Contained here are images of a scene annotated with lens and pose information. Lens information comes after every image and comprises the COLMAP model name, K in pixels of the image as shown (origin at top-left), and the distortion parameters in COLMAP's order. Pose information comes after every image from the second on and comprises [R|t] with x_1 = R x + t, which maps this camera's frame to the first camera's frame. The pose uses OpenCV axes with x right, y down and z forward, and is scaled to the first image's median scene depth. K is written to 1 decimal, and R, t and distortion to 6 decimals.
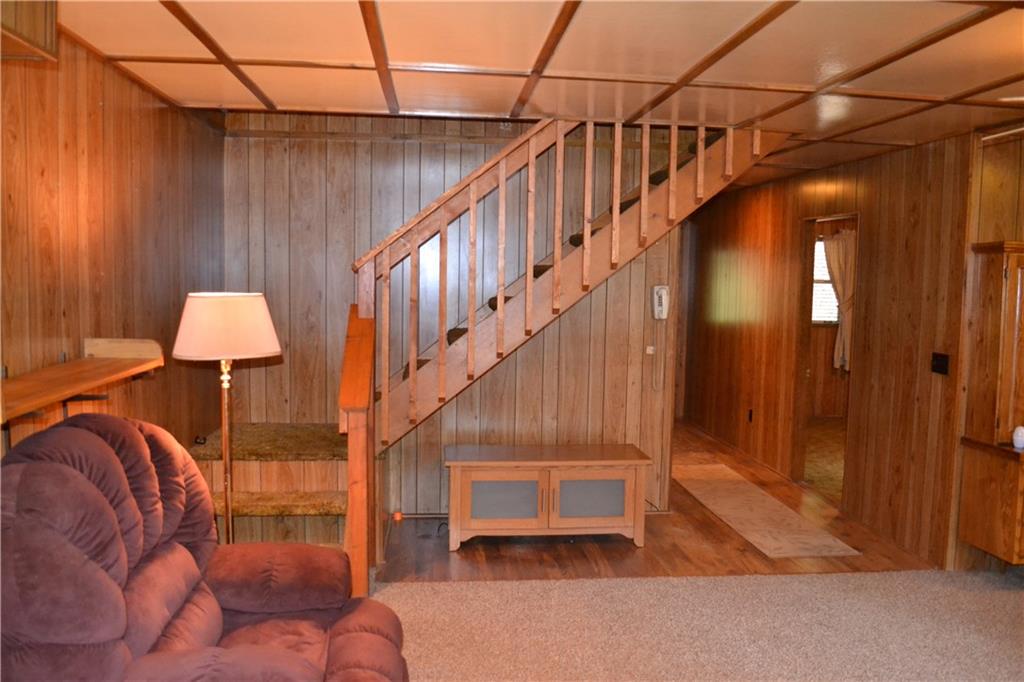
lens RADIAL K [[828.1, 0, 519.8], [0, 828.1, 346.0], [0, 0, 1]] dist [-0.082682, 0.016906]
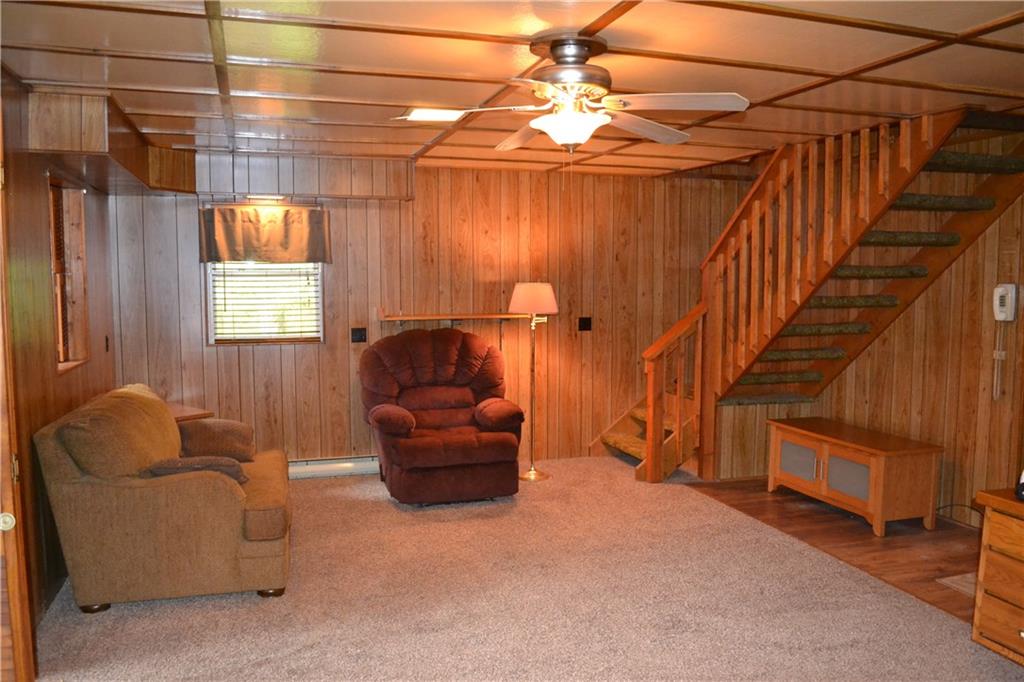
lens RADIAL K [[828.1, 0, 519.8], [0, 828.1, 346.0], [0, 0, 1]] dist [-0.082682, 0.016906]
pose [[0.205706, 0.065552, -0.976416, 1.078097], [-0.085015, 0.995179, 0.048901, -0.003986], [0.974914, 0.072951, 0.210287, 0.348614]]
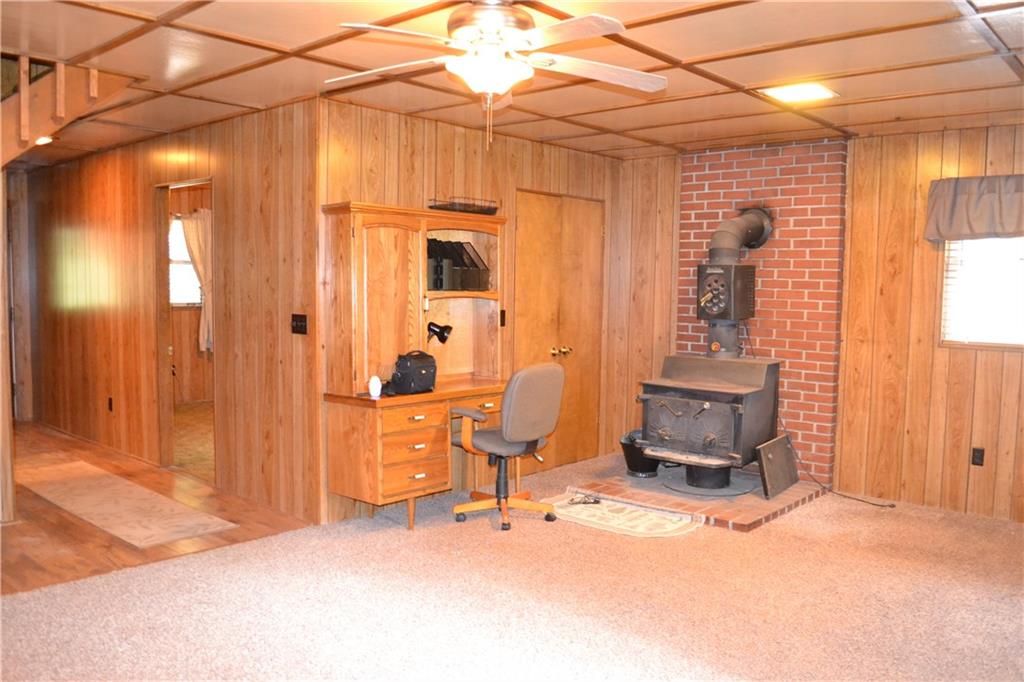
lens RADIAL K [[828.1, 0, 519.8], [0, 828.1, 346.0], [0, 0, 1]] dist [-0.082682, 0.016906]
pose [[0.740051, -0.060379, 0.669835, 0.030974], [0.058629, 0.997962, 0.025181, 0.039029], [-0.669990, 0.020636, 0.742083, 0.051440]]
